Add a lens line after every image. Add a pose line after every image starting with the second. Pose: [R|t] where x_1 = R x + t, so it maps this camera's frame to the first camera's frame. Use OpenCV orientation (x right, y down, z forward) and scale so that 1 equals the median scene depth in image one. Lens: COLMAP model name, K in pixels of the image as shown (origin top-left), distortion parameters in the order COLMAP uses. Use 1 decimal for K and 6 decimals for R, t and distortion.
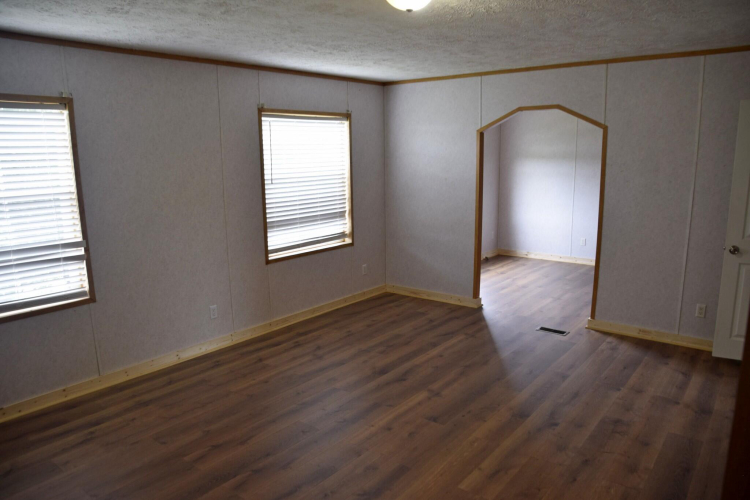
lens RADIAL K [[537.1, 0, 379.0], [0, 537.1, 248.0], [0, 0, 1]] dist [-0.116907, 0.064788]
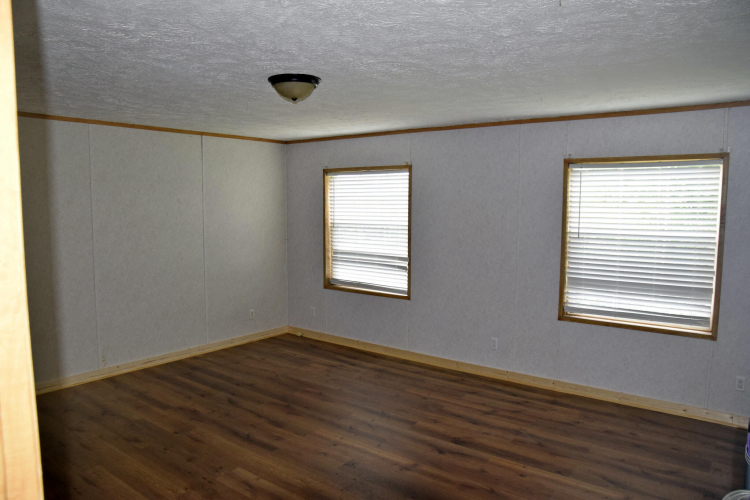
lens RADIAL K [[537.1, 0, 381.4], [0, 537.1, 246.8], [0, 0, 1]] dist [-0.116907, 0.064788]
pose [[0.021440, 0.098863, -0.994870, 0.842017], [-0.181858, 0.978883, 0.093355, -0.152019], [0.983091, 0.178923, 0.038966, 0.739582]]
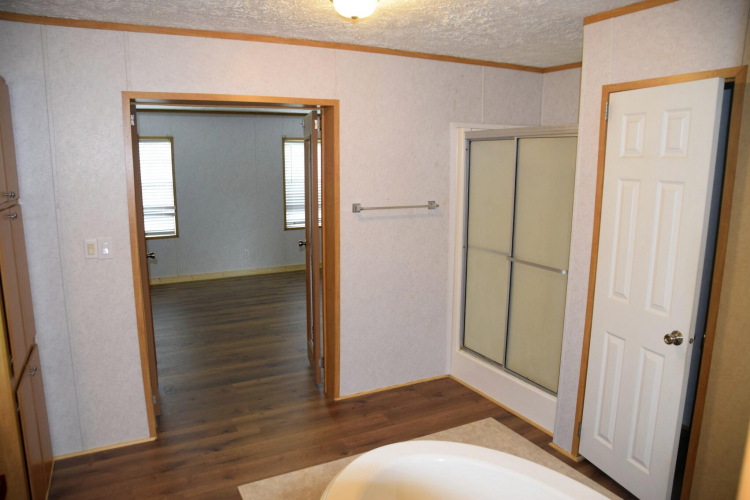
lens RADIAL K [[537.1, 0, 374.9], [0, 537.1, 252.7], [0, 0, 1]] dist [-0.116907, 0.064788]
pose [[0.914430, 0.086079, -0.395485, 0.847655], [-0.086737, 0.996099, 0.016254, 0.056522], [0.395342, 0.019440, 0.918328, -0.505594]]
